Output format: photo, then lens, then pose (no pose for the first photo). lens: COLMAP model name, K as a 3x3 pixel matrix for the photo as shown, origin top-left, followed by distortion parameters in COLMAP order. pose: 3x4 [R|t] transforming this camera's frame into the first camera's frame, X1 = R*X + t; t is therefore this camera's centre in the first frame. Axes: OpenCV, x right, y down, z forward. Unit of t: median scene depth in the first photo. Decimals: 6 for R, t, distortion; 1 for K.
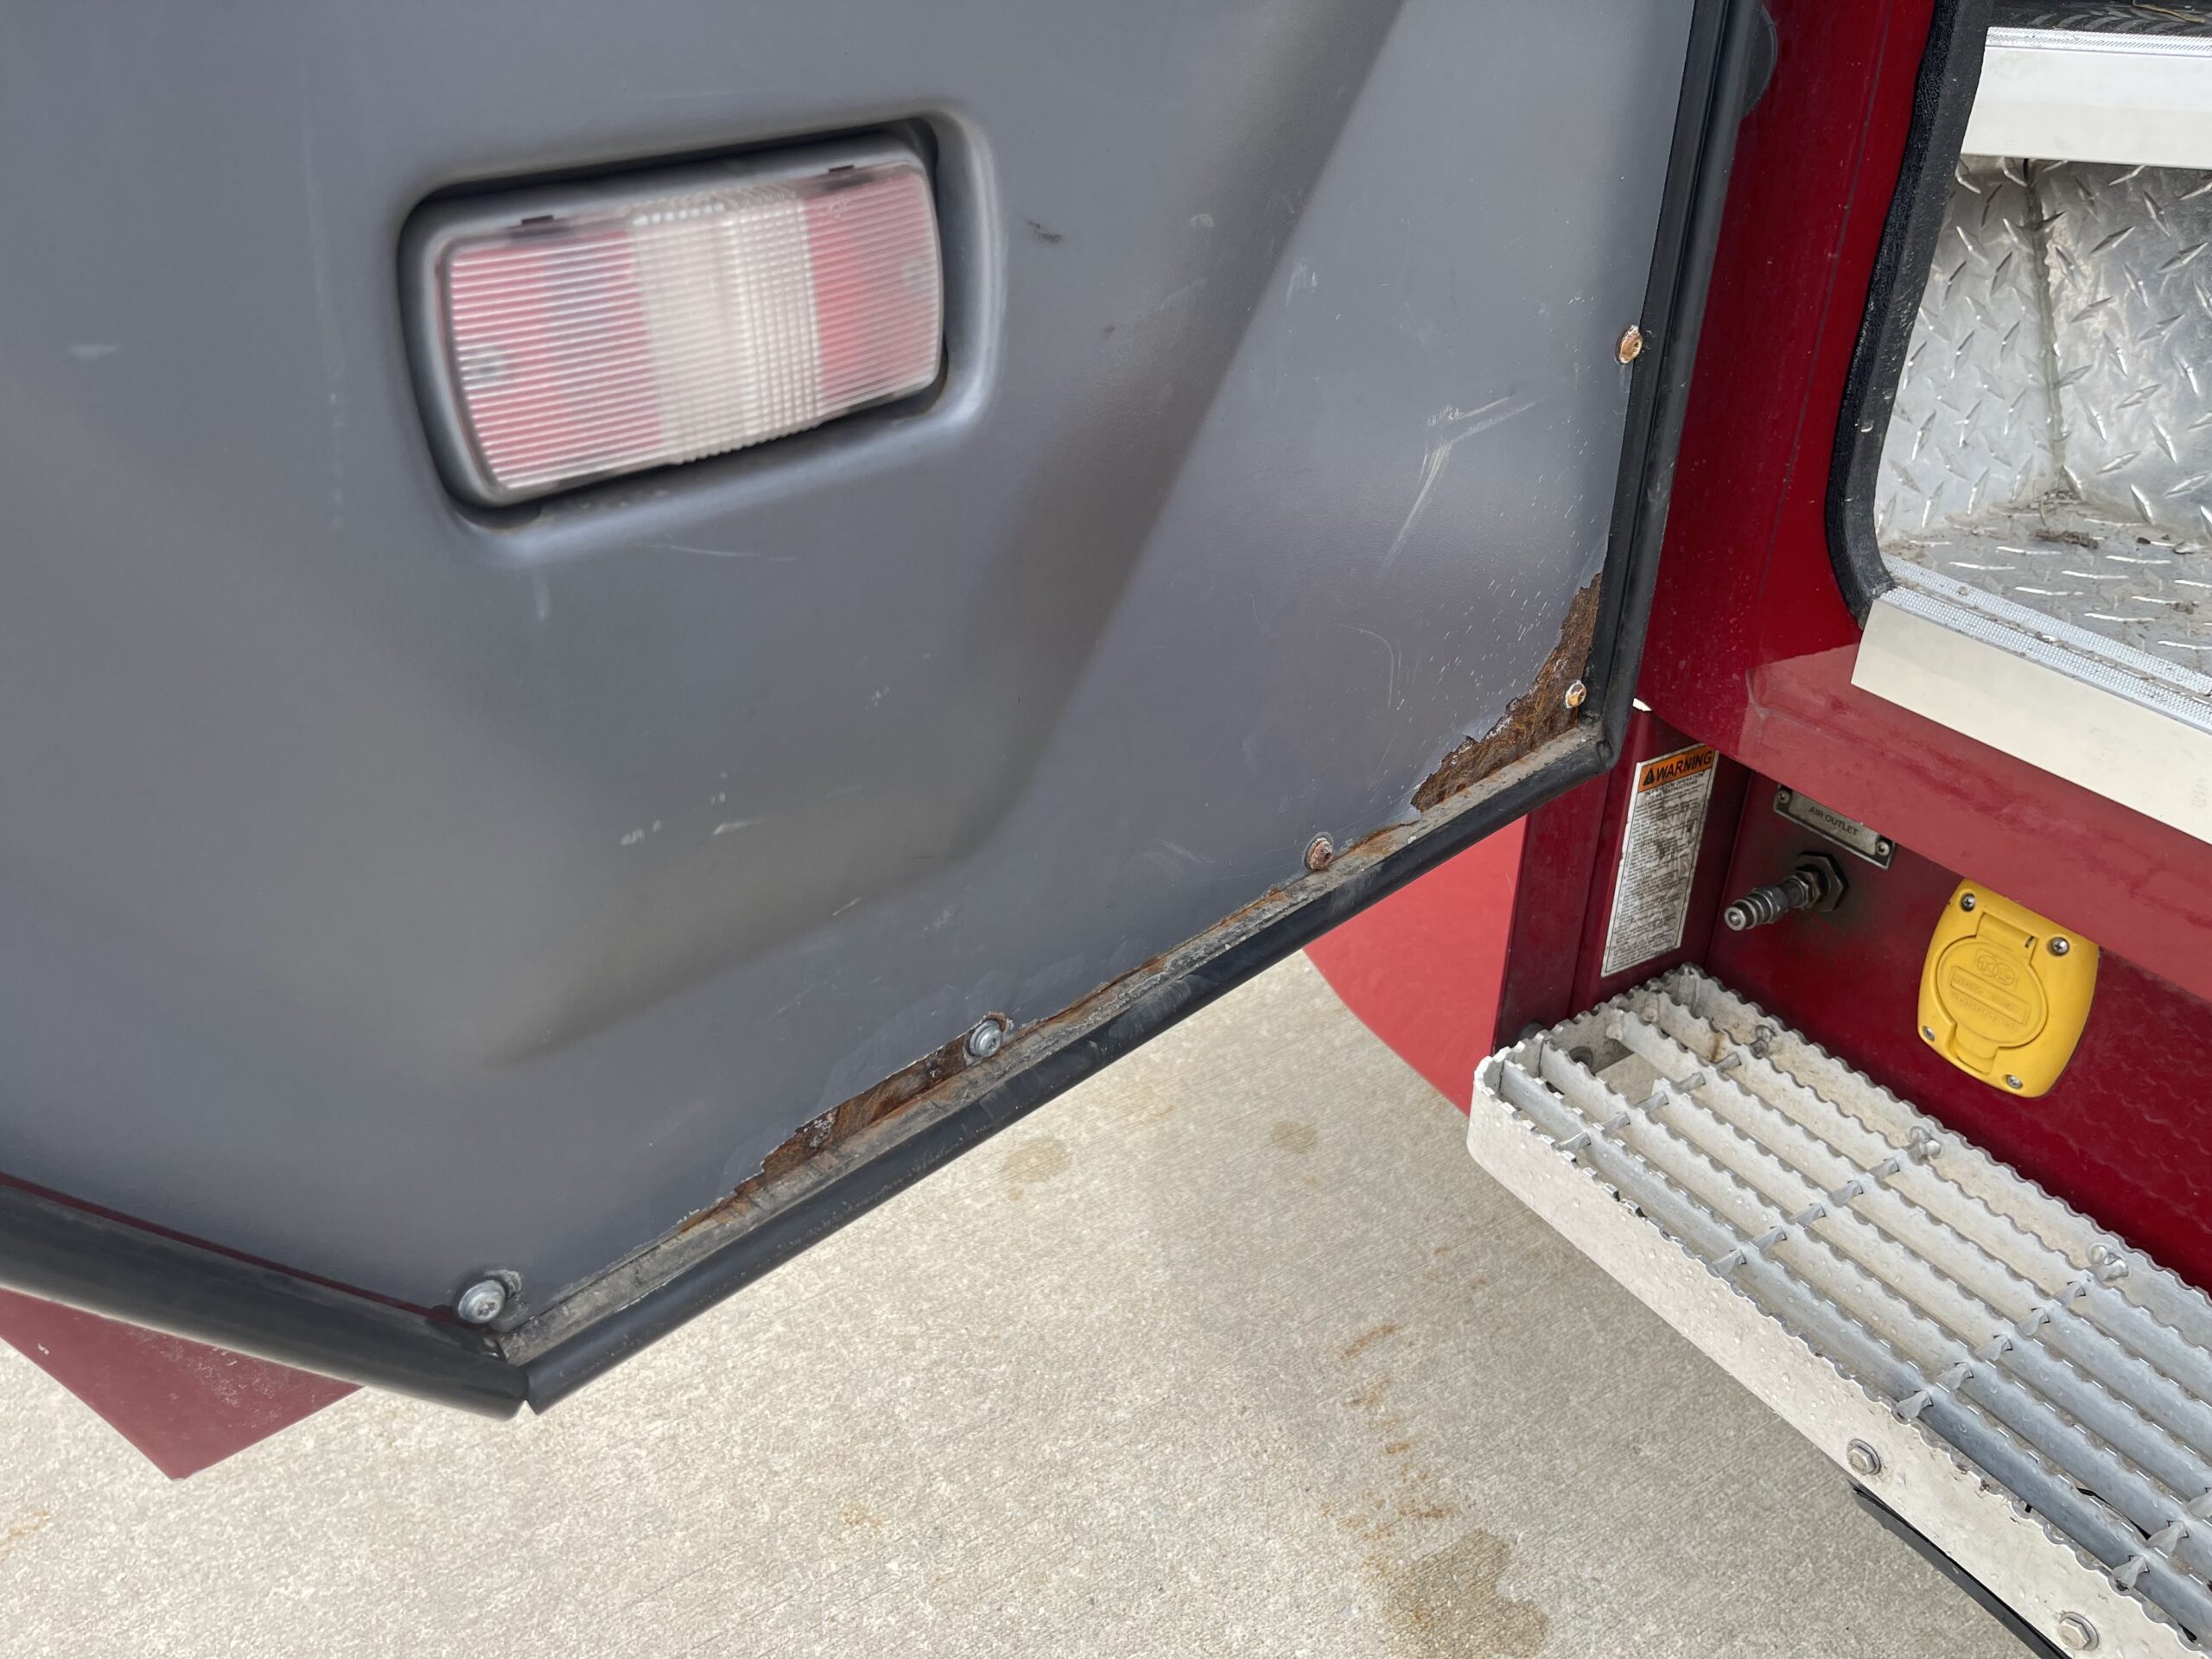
lens RADIAL K [[1737.2, 0, 1097.4], [0, 1737.2, 837.4], [0, 0, 1]] dist [0.063237, -0.091011]
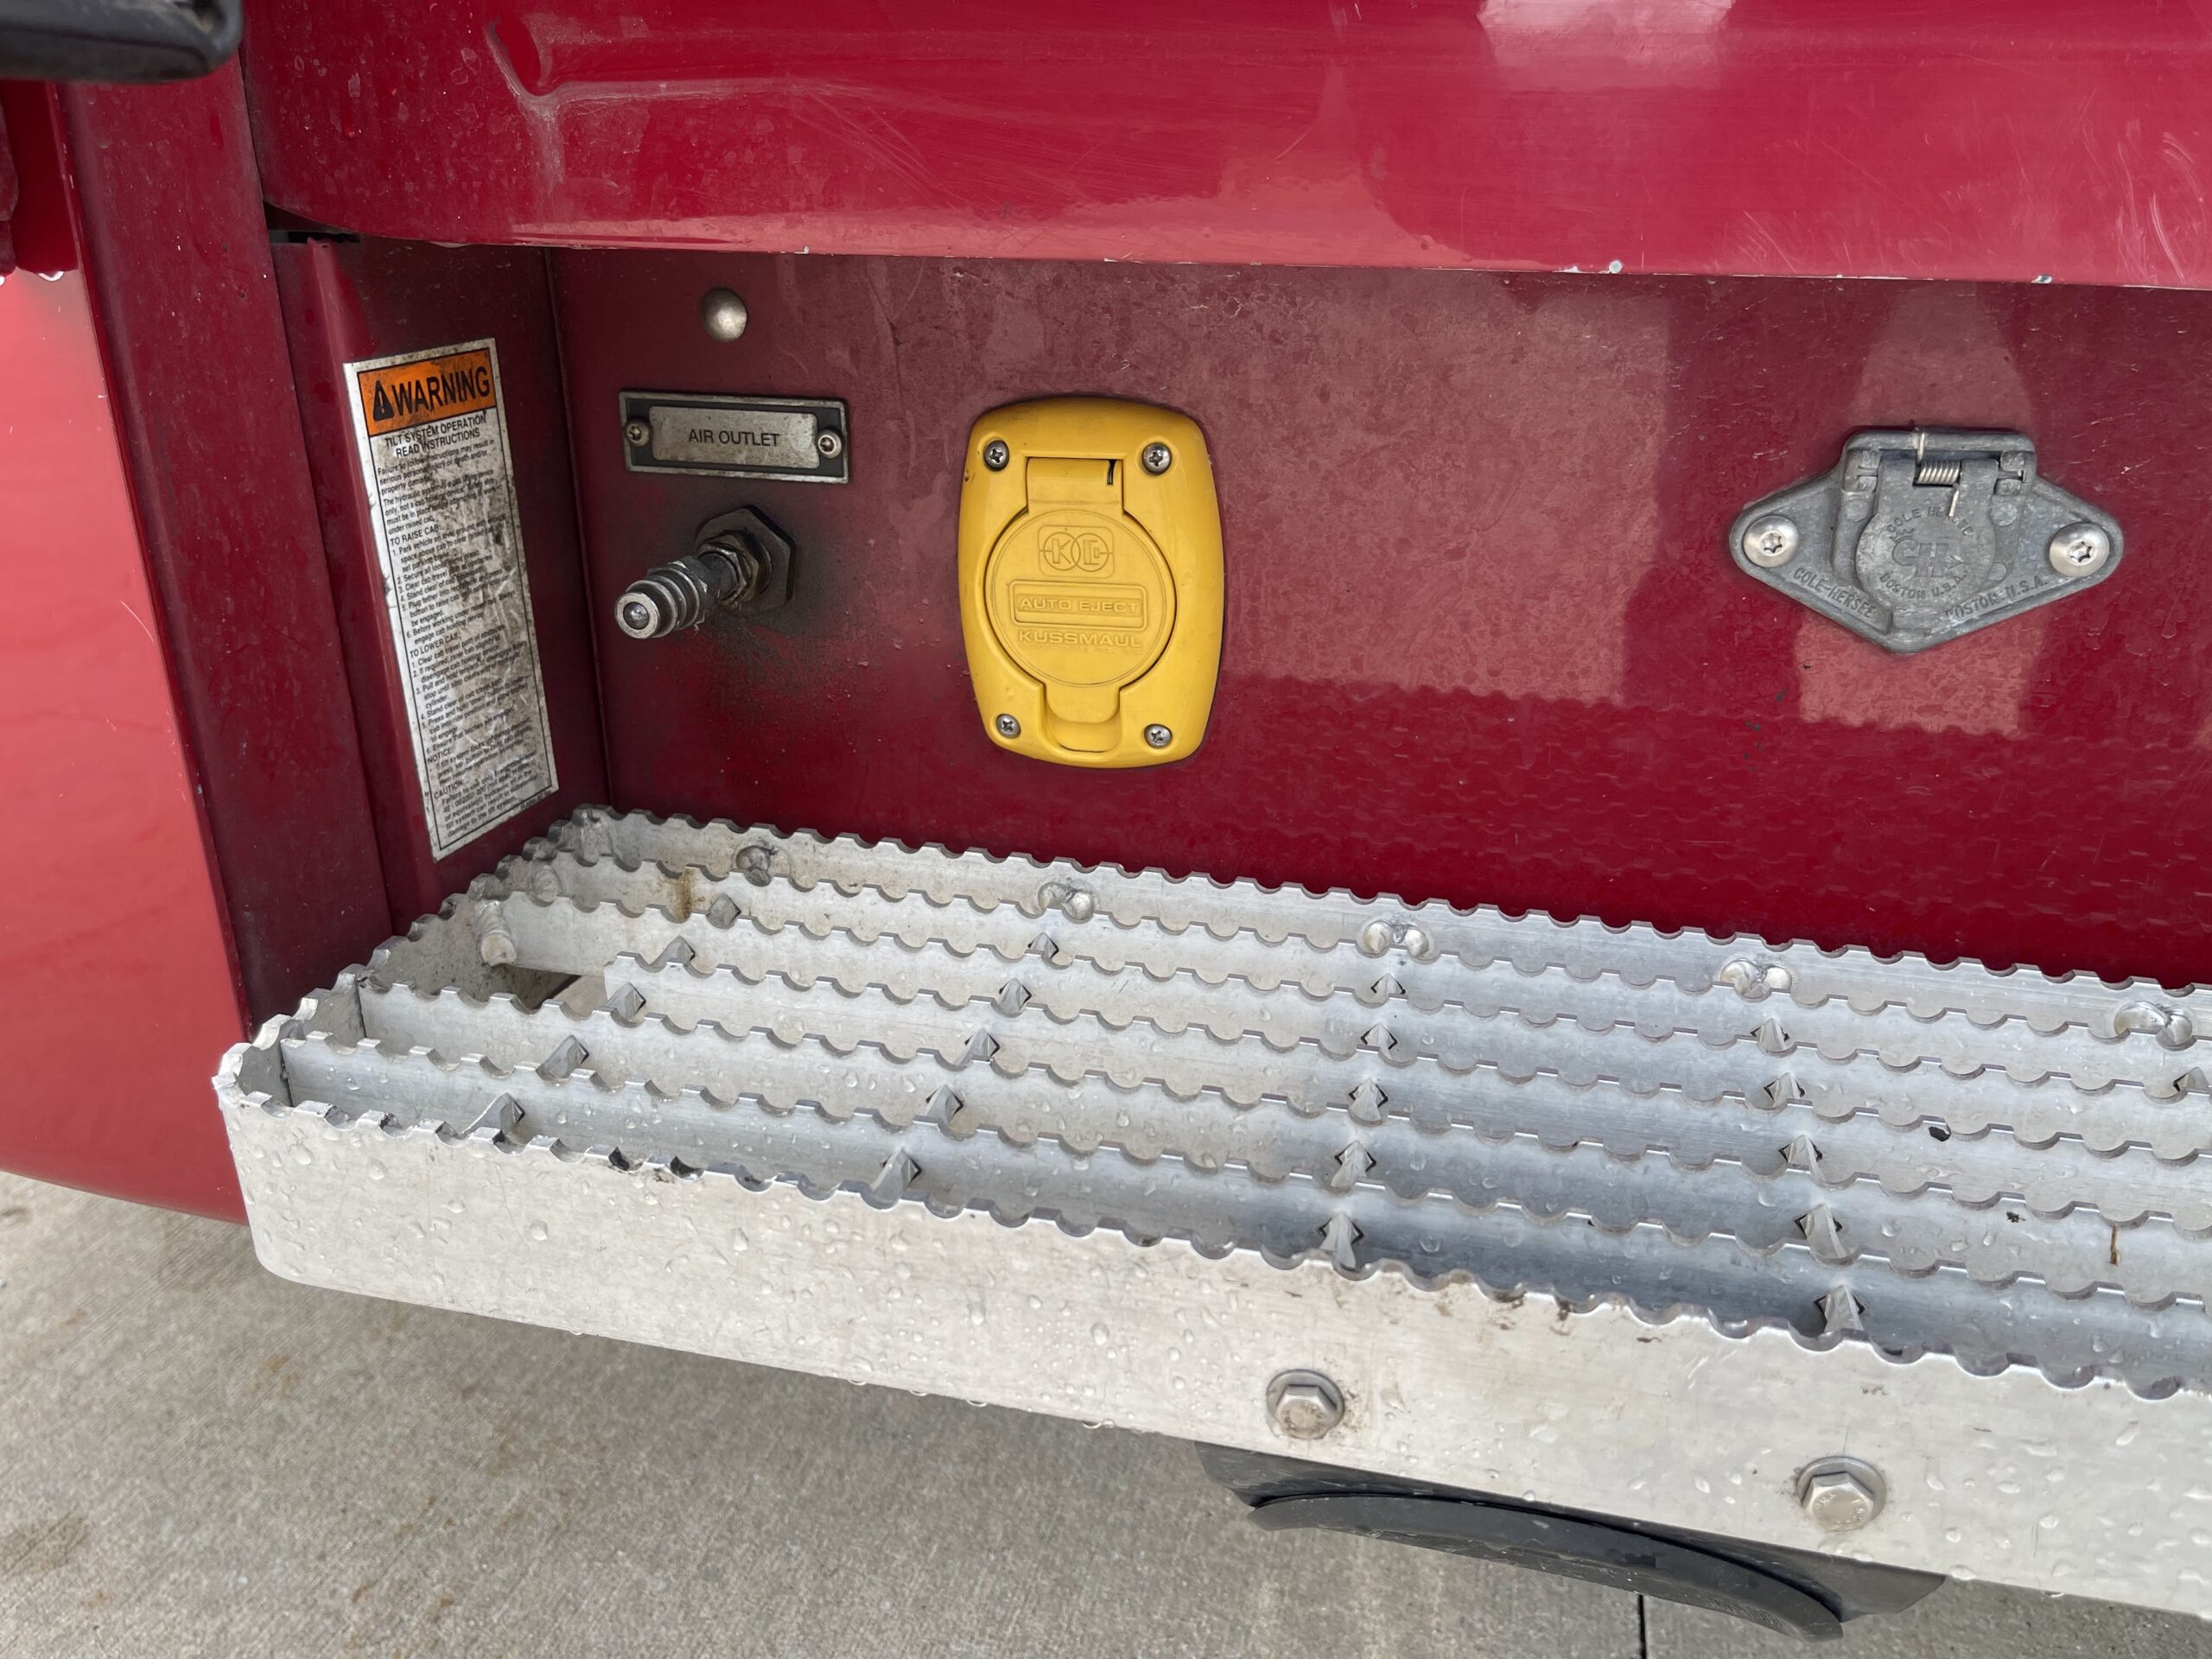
lens RADIAL K [[1737.2, 0, 1149.0], [0, 1737.2, 830.4], [0, 0, 1]] dist [0.063237, -0.091011]
pose [[0.723324, -0.259543, 0.639876, 0.120101], [0.356224, 0.934098, -0.023797, 0.166305], [-0.591530, 0.245152, 0.768110, 0.505559]]
